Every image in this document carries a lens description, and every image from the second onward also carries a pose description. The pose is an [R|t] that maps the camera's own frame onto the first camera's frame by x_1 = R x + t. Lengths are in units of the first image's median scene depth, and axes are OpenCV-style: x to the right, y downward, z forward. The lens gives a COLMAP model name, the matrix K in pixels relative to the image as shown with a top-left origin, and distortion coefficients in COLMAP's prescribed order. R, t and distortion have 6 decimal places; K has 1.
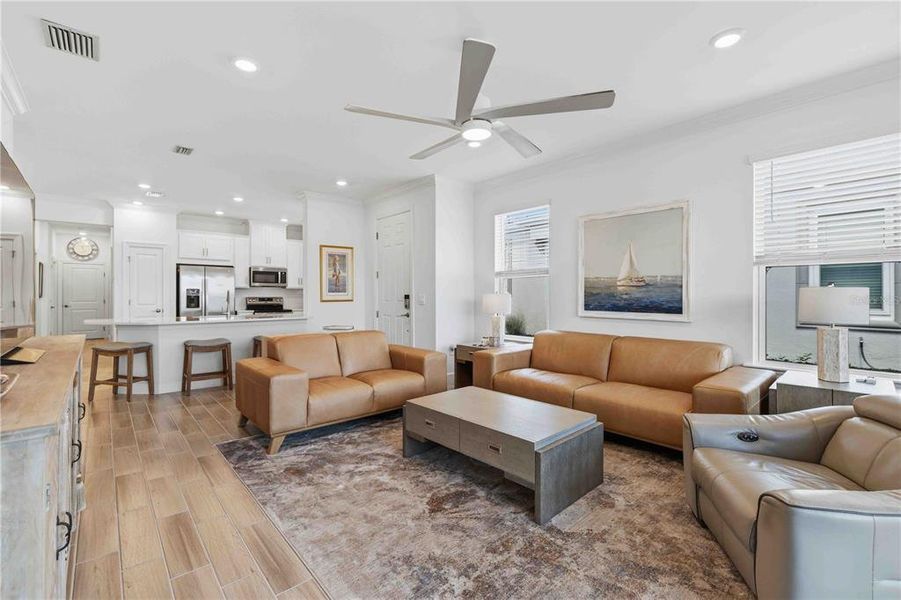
lens RADIAL K [[393.7, 0, 444.8], [0, 393.7, 293.8], [0, 0, 1]] dist [0.002107, 0.001648]
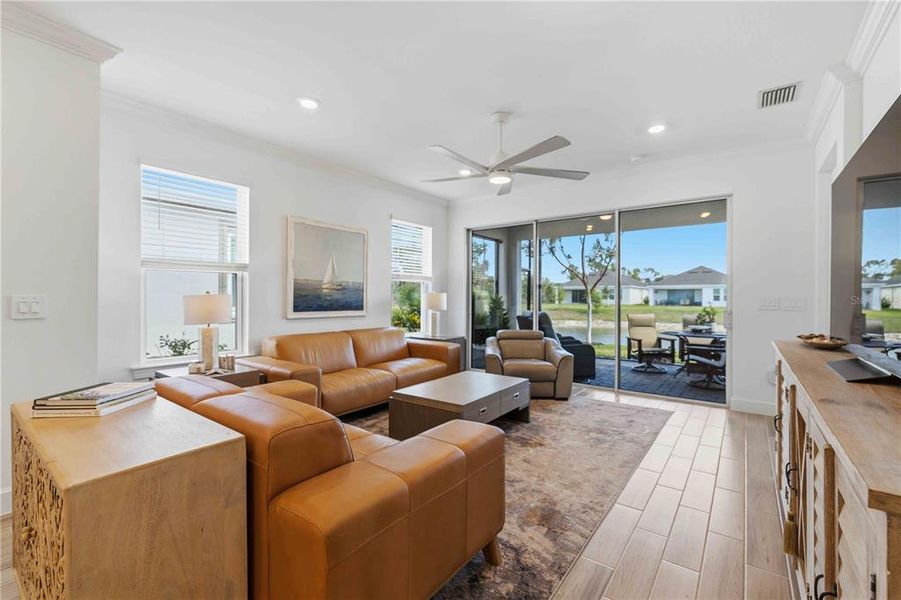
lens RADIAL K [[393.7, 0, 453.6], [0, 393.7, 297.7], [0, 0, 1]] dist [0.002107, 0.001648]
pose [[-0.209723, -0.001826, 0.977759, -0.546932], [-0.004322, 0.999990, 0.000940, 0.002743], [-0.977751, -0.004028, -0.209729, 0.641904]]
